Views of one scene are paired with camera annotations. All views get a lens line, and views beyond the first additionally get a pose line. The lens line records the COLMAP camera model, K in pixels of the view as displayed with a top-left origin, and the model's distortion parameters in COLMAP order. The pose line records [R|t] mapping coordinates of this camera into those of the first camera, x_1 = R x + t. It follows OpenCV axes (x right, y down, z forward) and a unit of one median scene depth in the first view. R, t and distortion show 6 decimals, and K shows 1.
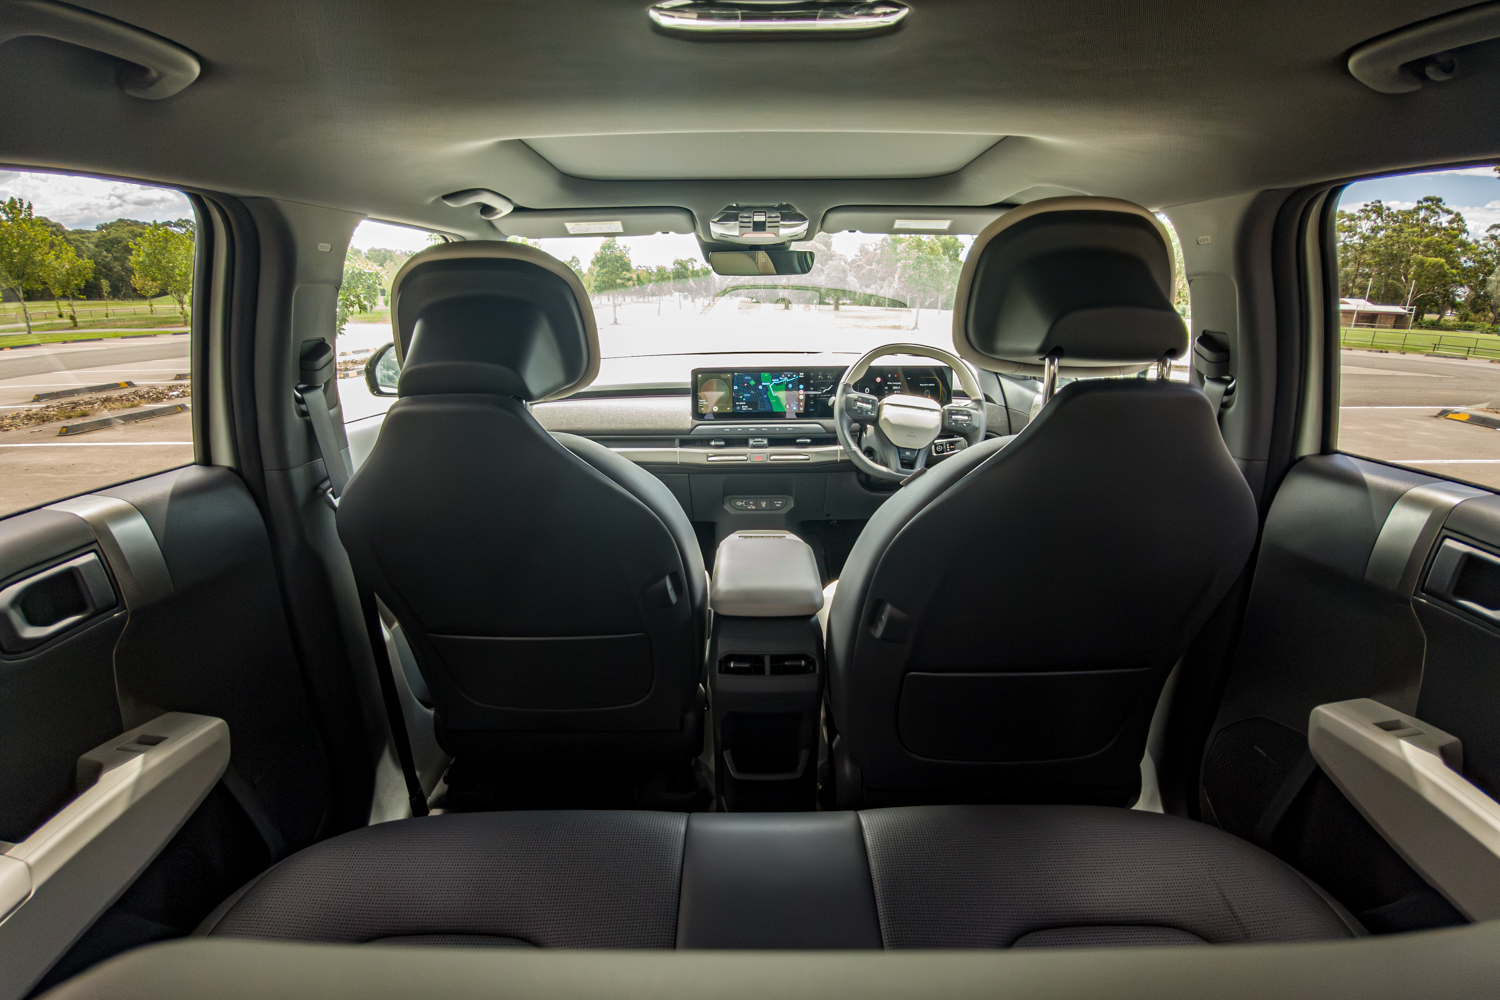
lens RADIAL K [[714.9, 0, 762.4], [0, 714.9, 501.6], [0, 0, 1]] dist [-0.028927, 0.000144]
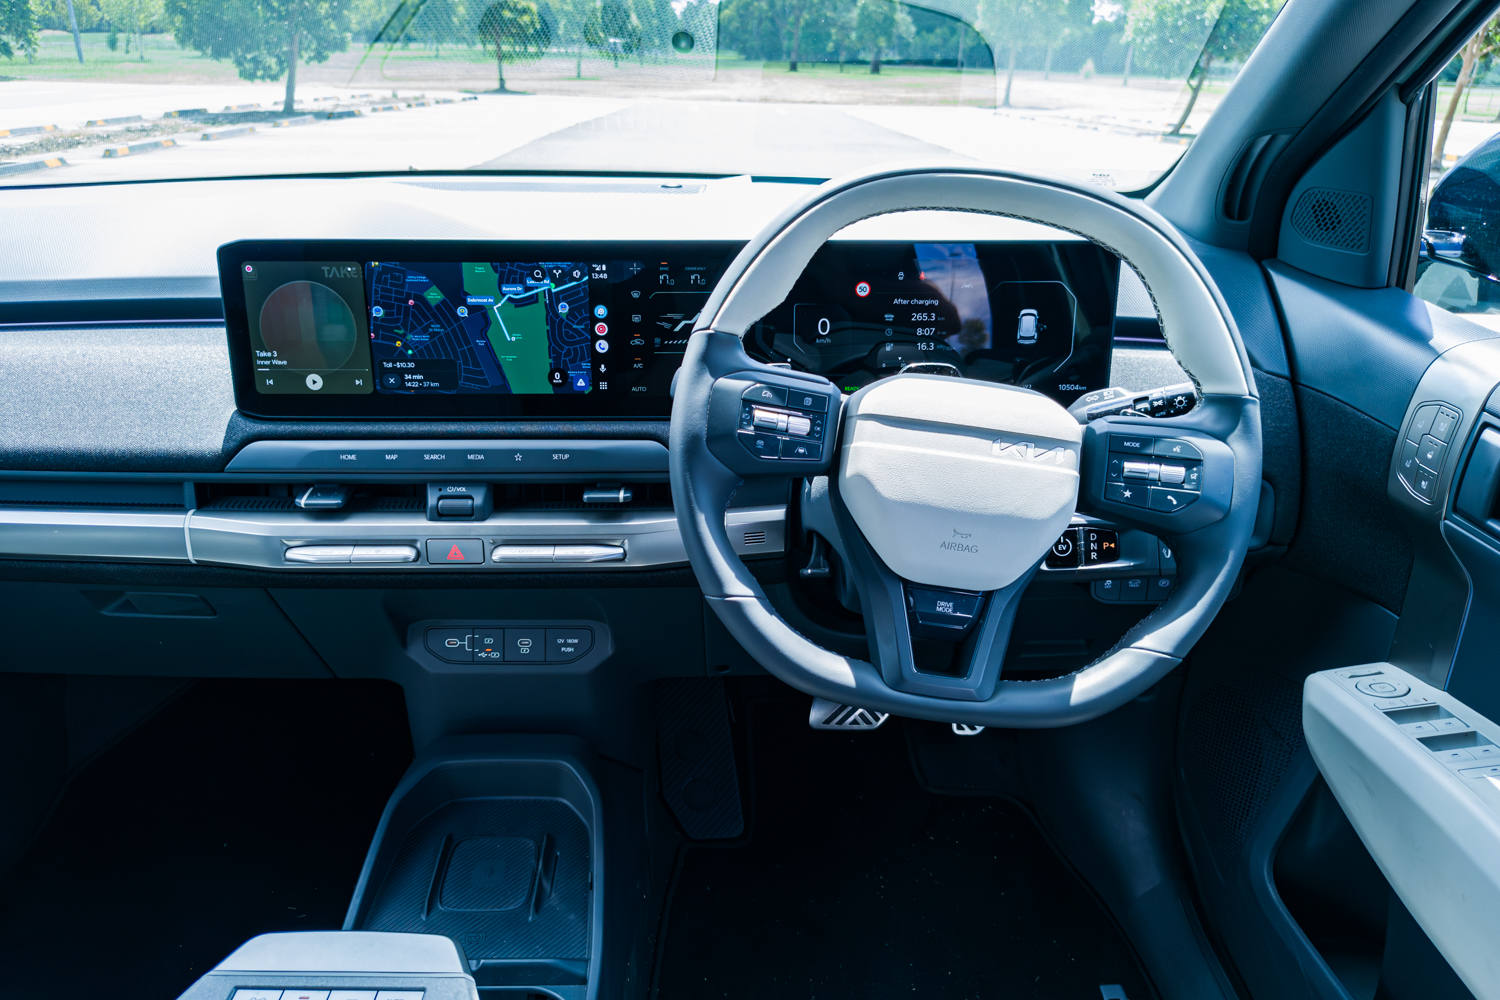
lens RADIAL K [[1051.6, 0, 749.0], [0, 1051.6, 500.0], [0, 0, 1]] dist [0.037071, -0.030468]
pose [[0.999818, 0.014089, -0.012886, 0.123448], [-0.012425, 0.992555, 0.121165, -0.137936], [0.014497, -0.120982, 0.992549, 0.561263]]
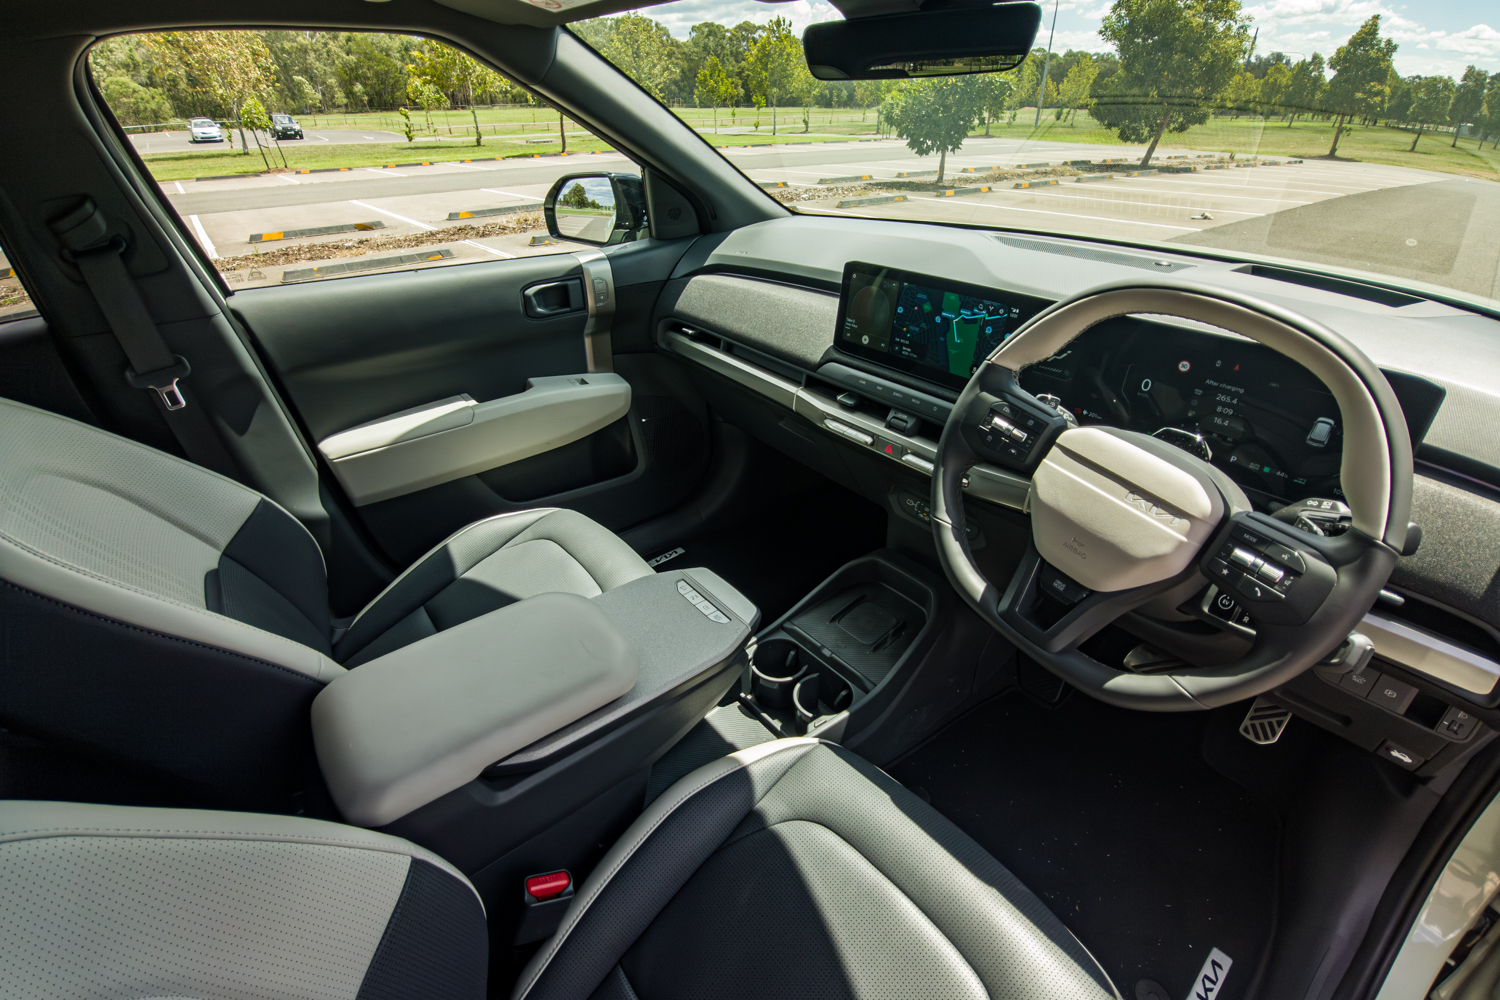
lens RADIAL K [[680.6, 0, 765.8], [0, 680.6, 492.9], [0, 0, 1]] dist [-0.019126, 0.000442]
pose [[0.621013, 0.391608, -0.678960, 0.302215], [-0.223686, 0.918764, 0.325326, -0.177692], [0.751204, -0.050157, 0.658162, 0.582372]]
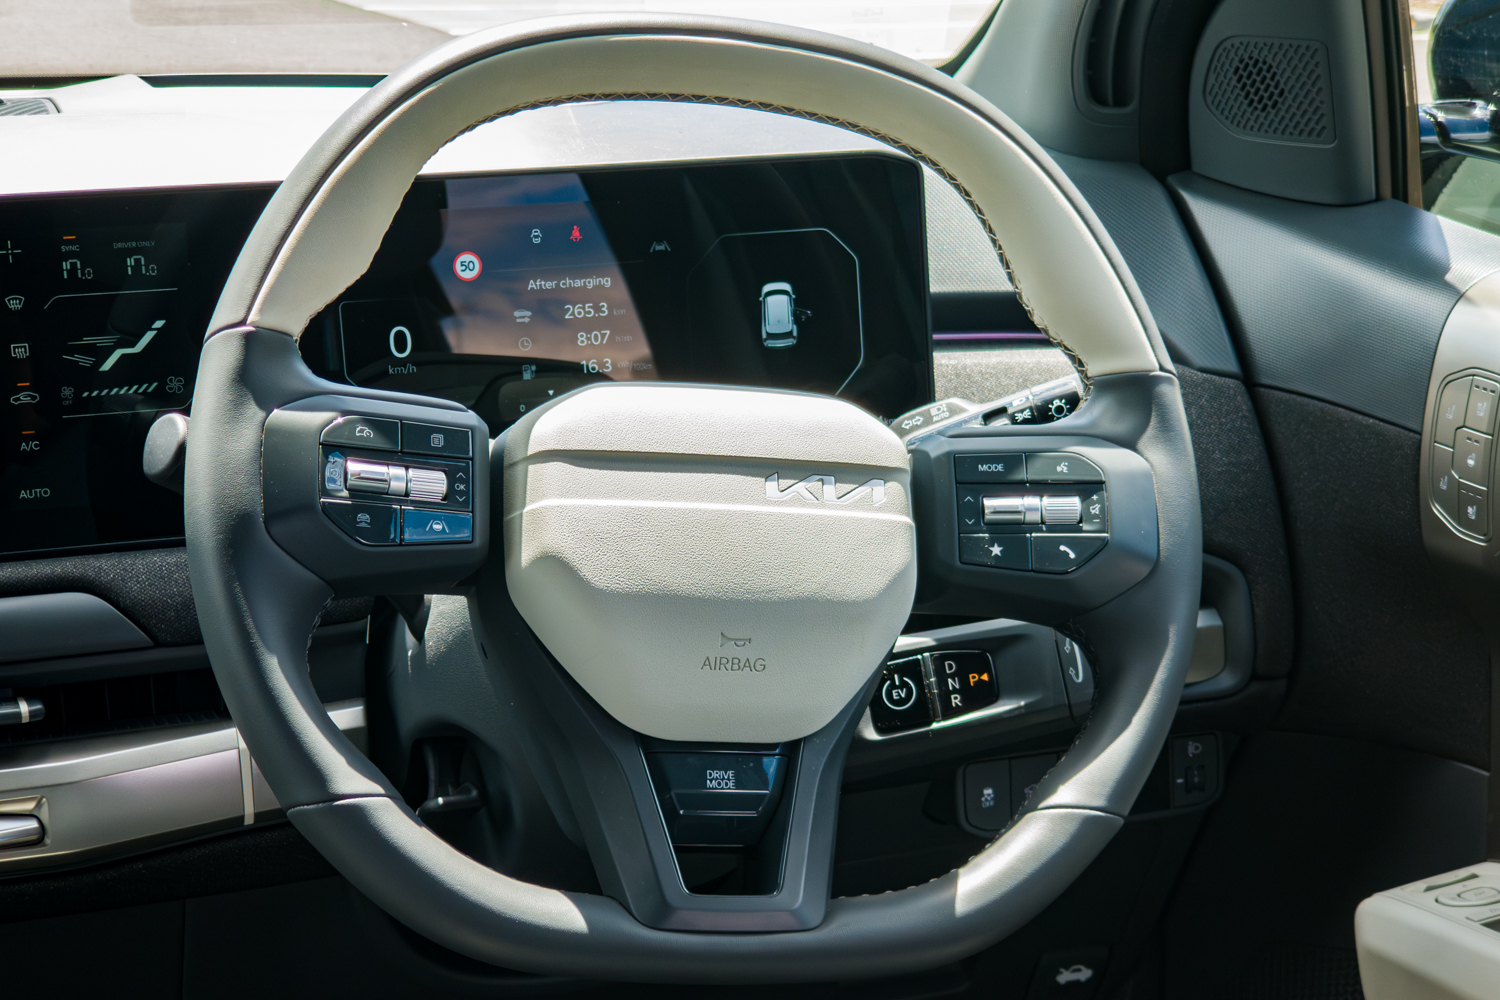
lens RADIAL K [[3040.2, 0, 752.1], [0, 3040.2, 555.9], [0, 0, 1]] dist [0.291874, 0.032696]
pose [[0.962875, -0.081989, 0.257195, 0.047447], [0.090259, 0.995707, -0.020497, -0.090405], [-0.254410, 0.042950, 0.966142, 0.353706]]
